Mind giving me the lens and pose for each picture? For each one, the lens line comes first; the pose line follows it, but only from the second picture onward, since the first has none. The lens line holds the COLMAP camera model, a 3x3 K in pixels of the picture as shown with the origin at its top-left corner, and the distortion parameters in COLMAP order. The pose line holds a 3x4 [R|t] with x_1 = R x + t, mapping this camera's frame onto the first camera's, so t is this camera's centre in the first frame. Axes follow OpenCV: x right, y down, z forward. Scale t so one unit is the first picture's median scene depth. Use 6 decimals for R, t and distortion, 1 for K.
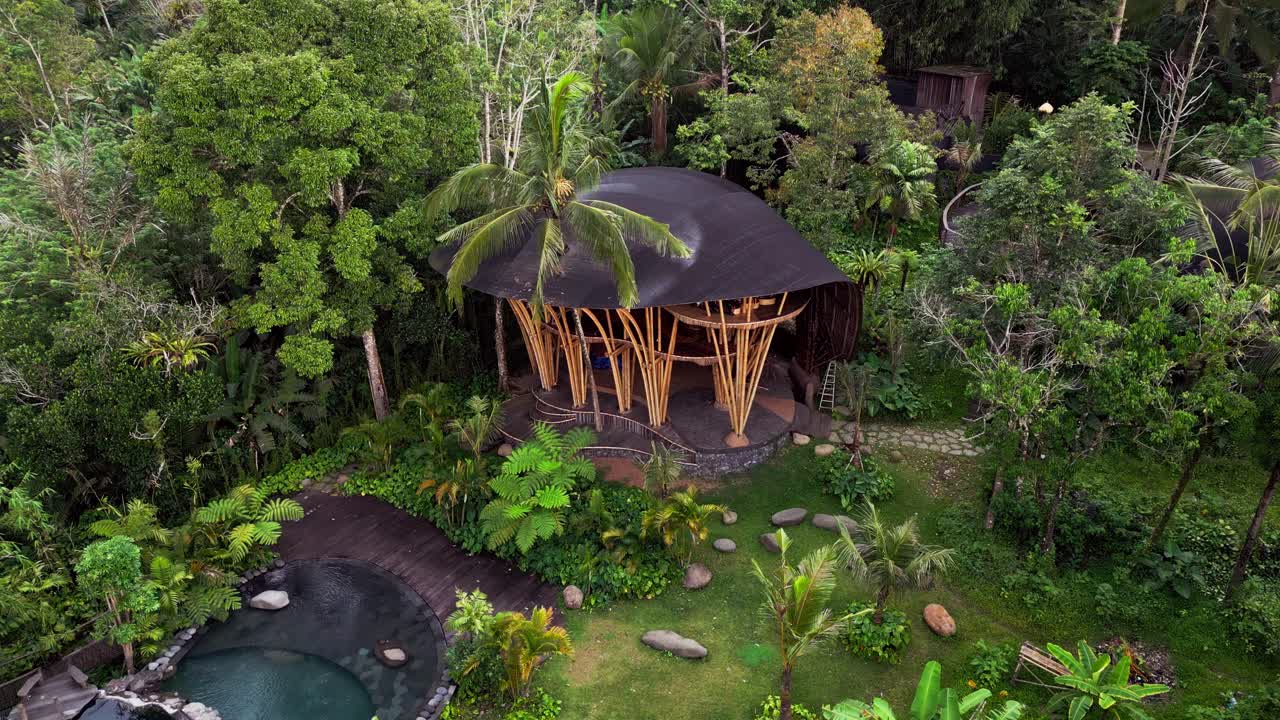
lens RADIAL K [[994.0, 0, 640.0], [0, 994.0, 360.0], [0, 0, 1]] dist [0.051445, -0.009833]
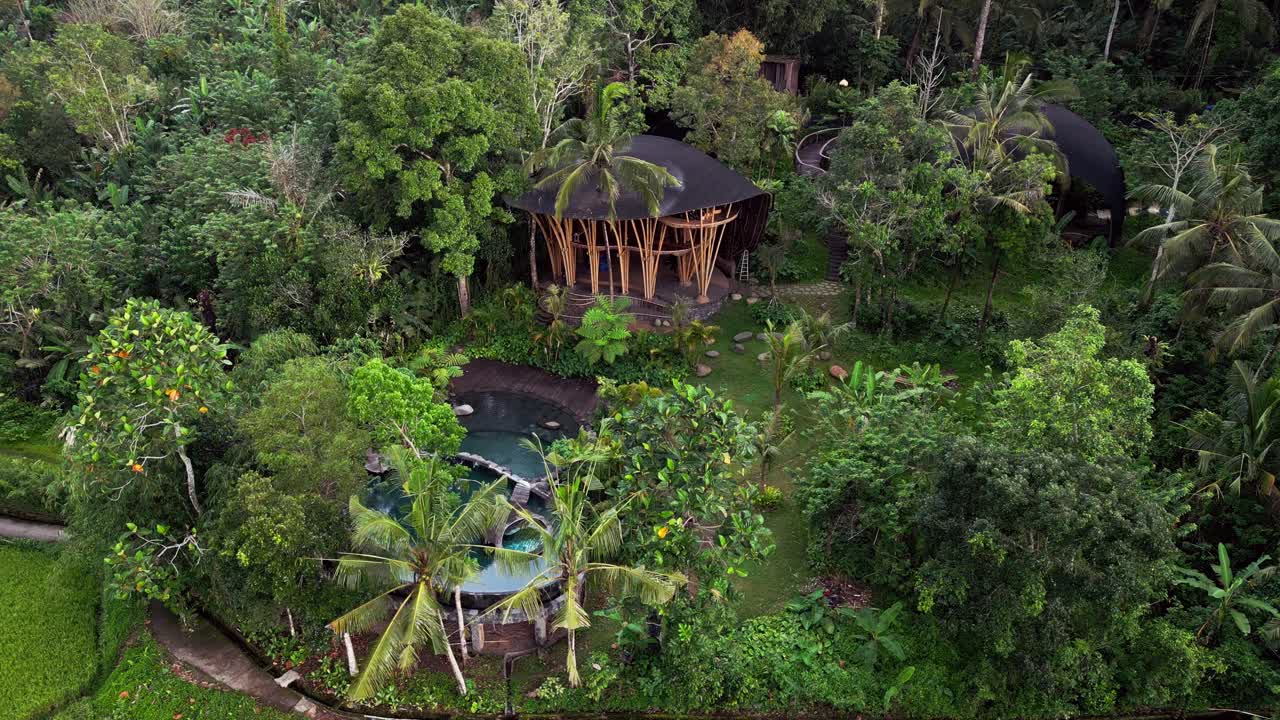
lens RADIAL K [[929.8, 0, 635.3], [0, 929.8, 349.2], [0, 0, 1]] dist [0.078022, -0.081922]
pose [[0.974288, -0.110315, 0.196454, -0.368878], [0.104515, 0.993731, 0.039683, 0.102984], [-0.199601, -0.018131, 0.979710, -0.557819]]
